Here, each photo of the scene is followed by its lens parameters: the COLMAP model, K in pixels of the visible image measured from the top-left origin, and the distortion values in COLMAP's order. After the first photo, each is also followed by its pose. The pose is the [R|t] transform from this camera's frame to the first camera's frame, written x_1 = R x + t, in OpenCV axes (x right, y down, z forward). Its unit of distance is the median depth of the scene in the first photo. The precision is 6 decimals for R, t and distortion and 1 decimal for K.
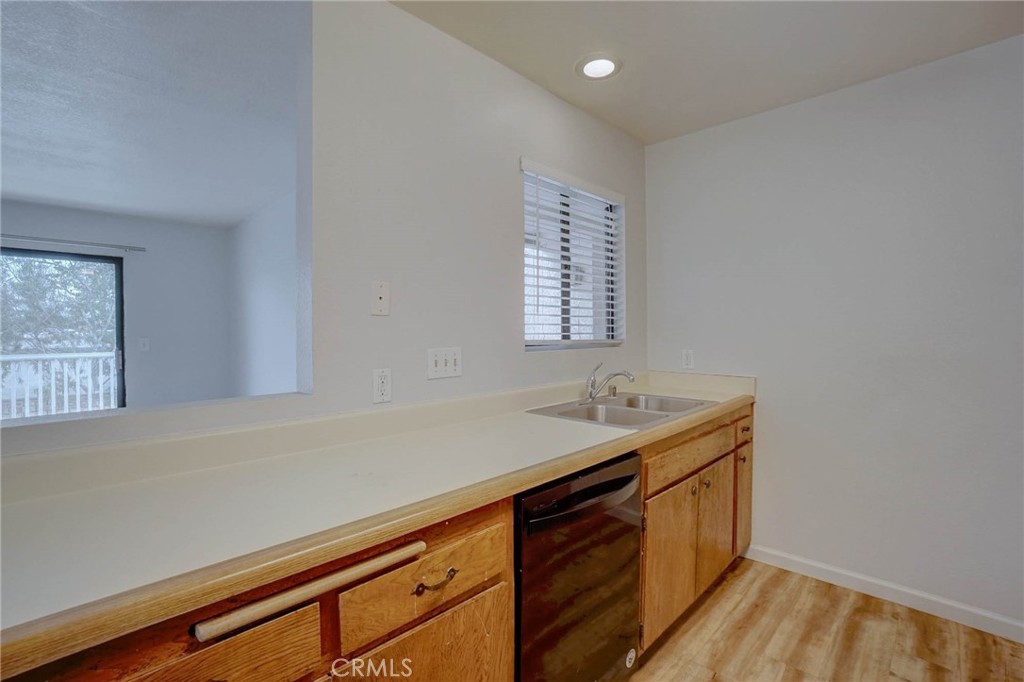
lens RADIAL K [[459.9, 0, 498.8], [0, 459.9, 338.9], [0, 0, 1]] dist [-0.053971, 0.017109]
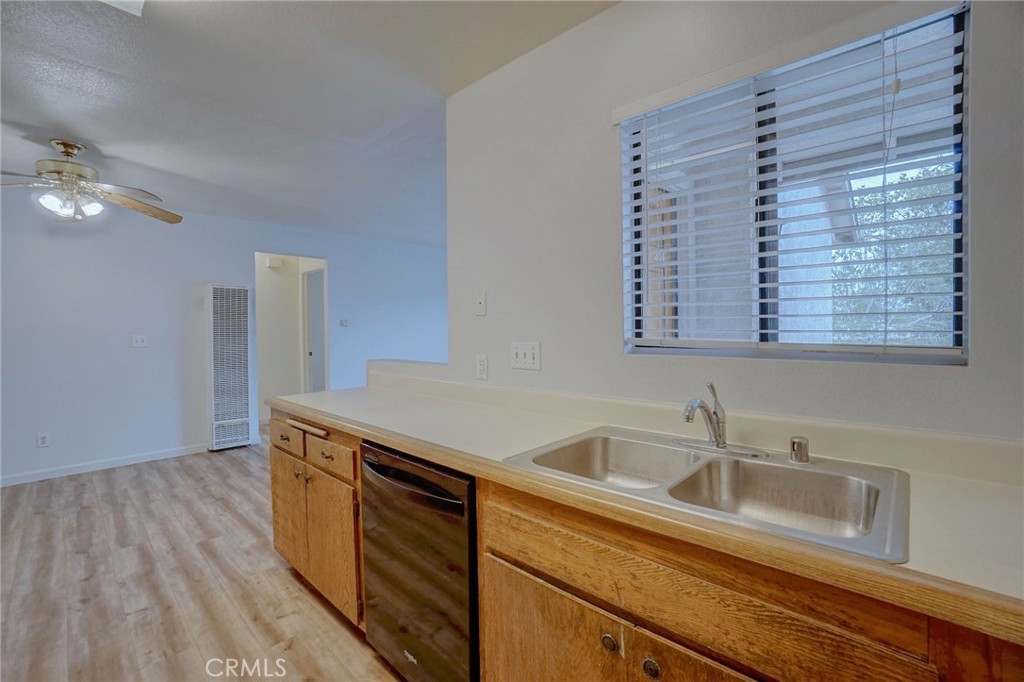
lens RADIAL K [[450.1, 0, 503.5], [0, 450.1, 339.1], [0, 0, 1]] dist [-0.068784, 0.024504]
pose [[0.028801, 0.031437, -0.999091, 0.846607], [-0.011772, 0.999447, 0.031108, -0.018540], [0.999516, 0.010865, 0.029155, 0.803707]]
